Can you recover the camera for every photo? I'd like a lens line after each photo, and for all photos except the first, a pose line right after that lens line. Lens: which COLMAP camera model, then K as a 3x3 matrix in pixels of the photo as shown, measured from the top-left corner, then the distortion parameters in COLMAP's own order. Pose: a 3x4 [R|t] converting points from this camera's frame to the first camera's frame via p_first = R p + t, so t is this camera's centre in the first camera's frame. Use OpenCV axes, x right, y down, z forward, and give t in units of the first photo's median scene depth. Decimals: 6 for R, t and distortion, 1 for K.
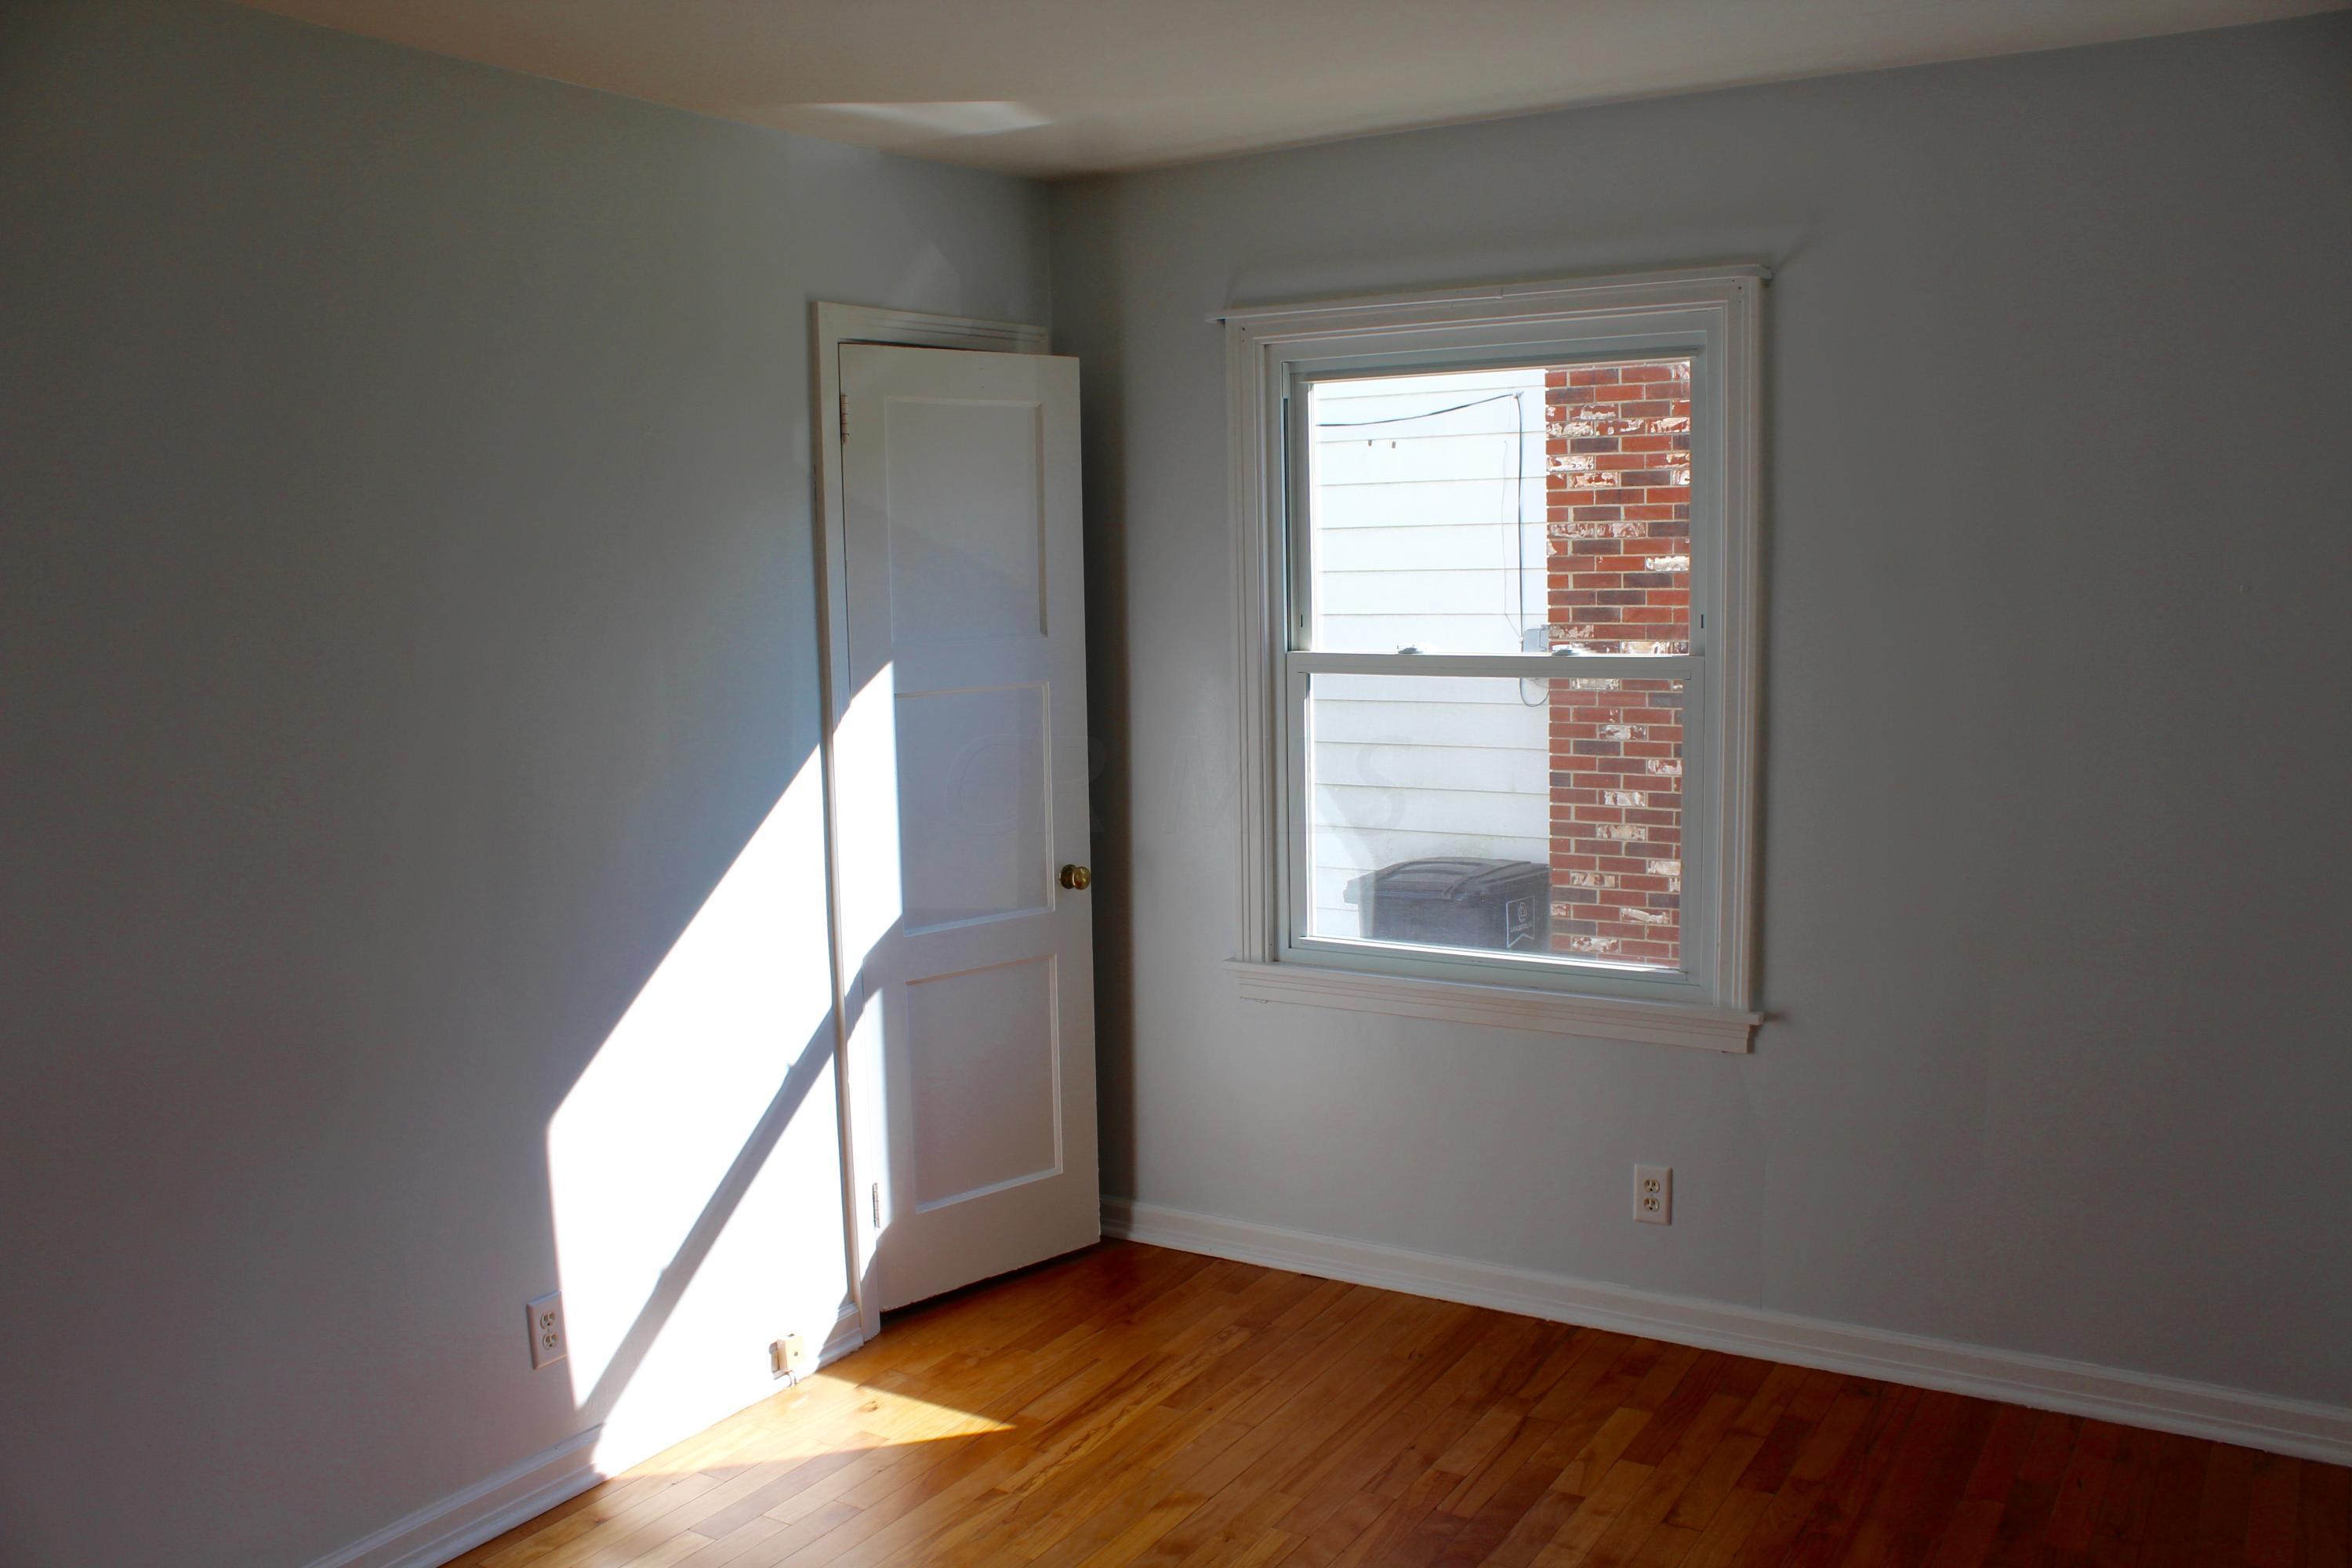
lens RADIAL K [[1955.3, 0, 1176.0], [0, 1955.3, 784.0], [0, 0, 1]] dist [-0.144664, 0.107119]
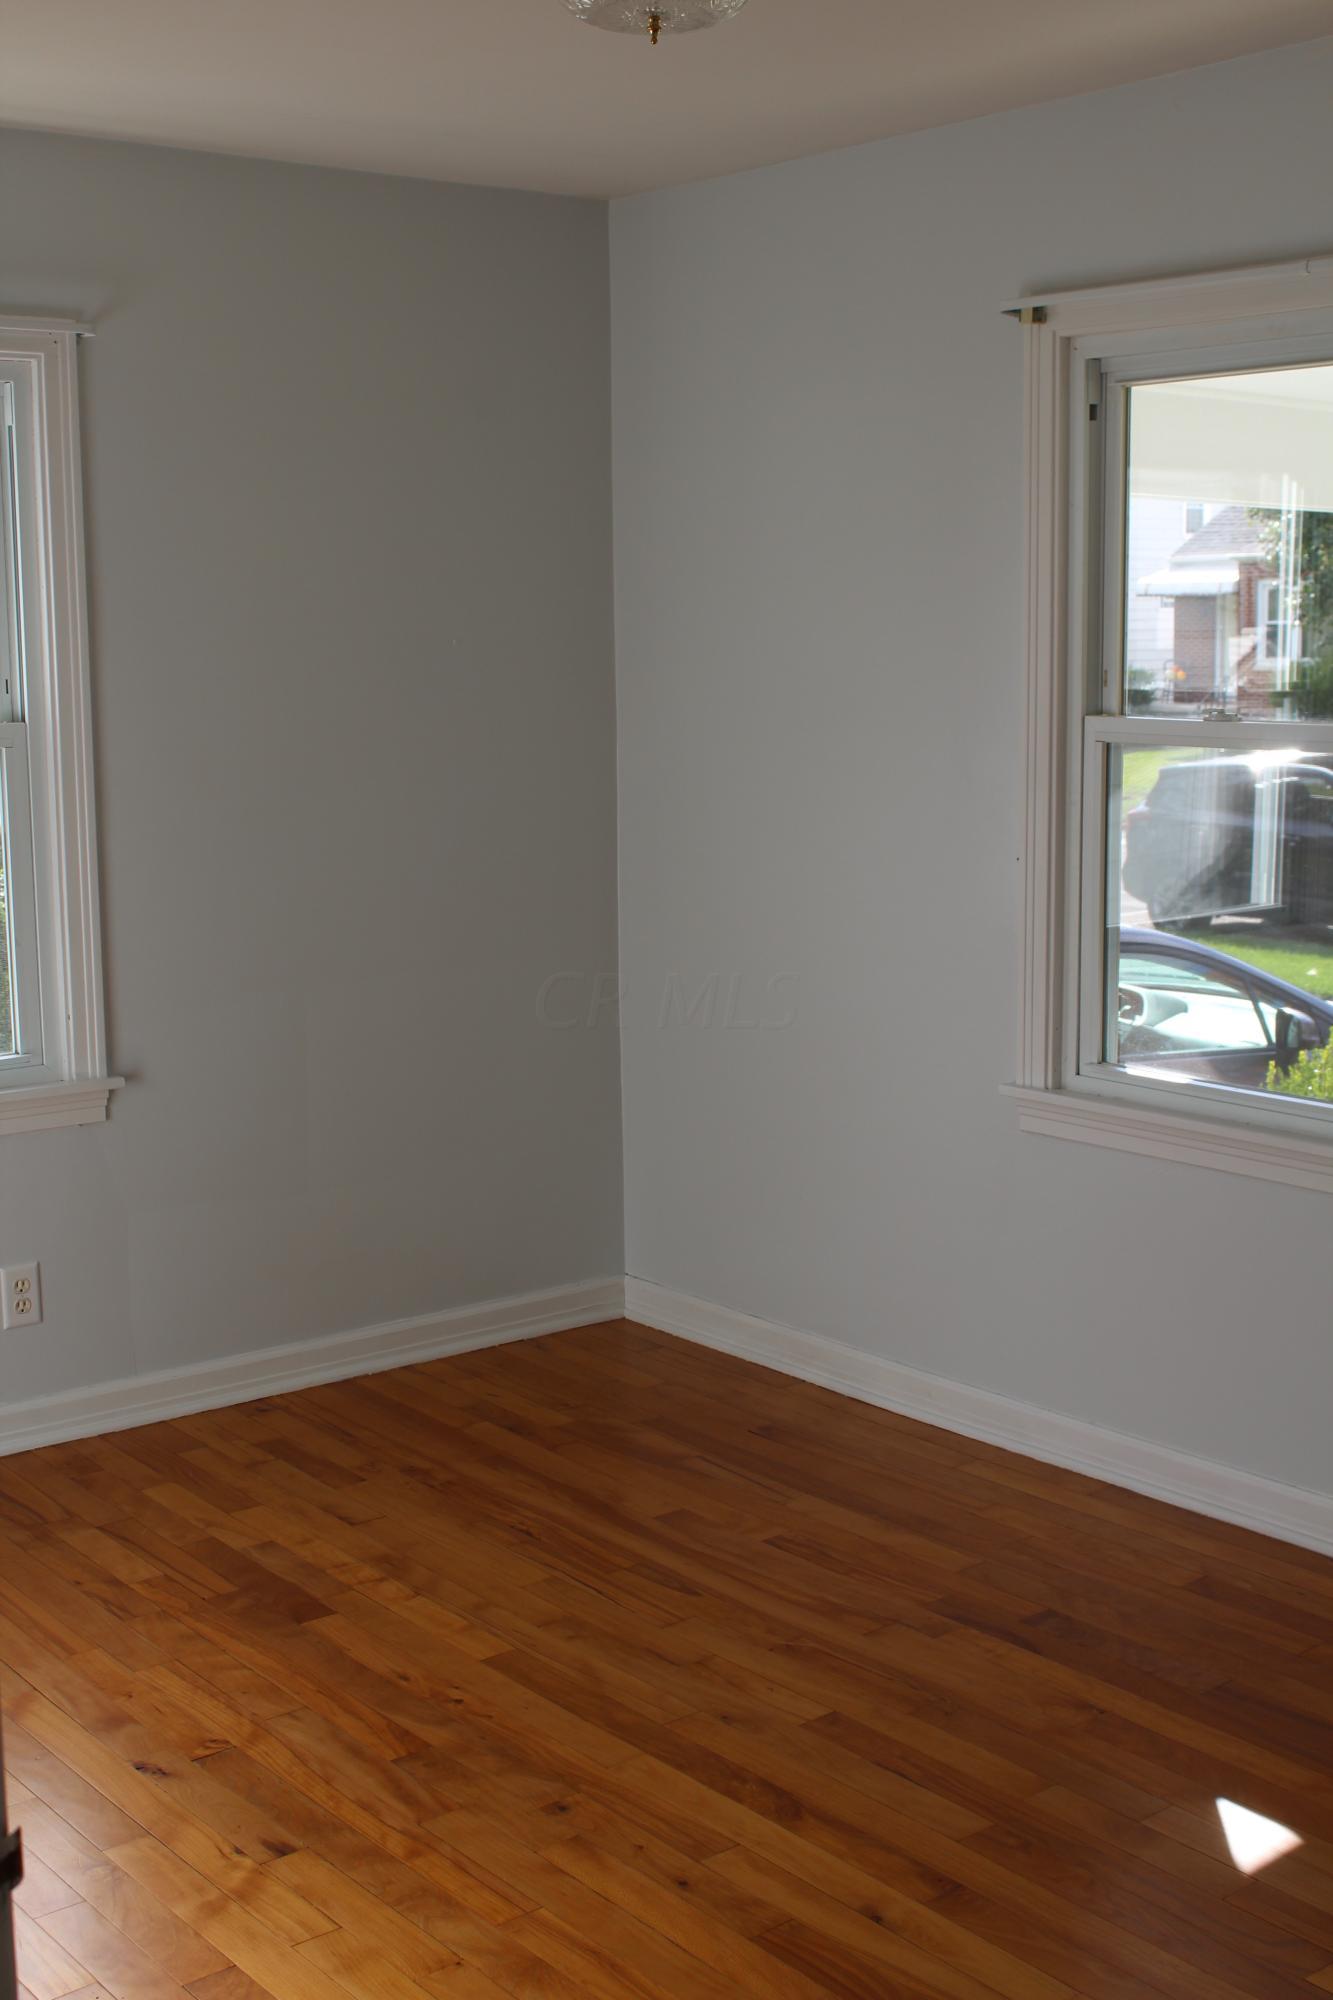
lens RADIAL K [[2523.6, 0, 666.5], [0, 2523.6, 1000.0], [0, 0, 1]] dist [-0.086687, -0.004896]
pose [[0.333256, -0.128276, 0.934069, -0.838446], [0.111062, 0.989145, 0.096214, -0.013924], [-0.936272, 0.071676, 0.343886, 0.296243]]
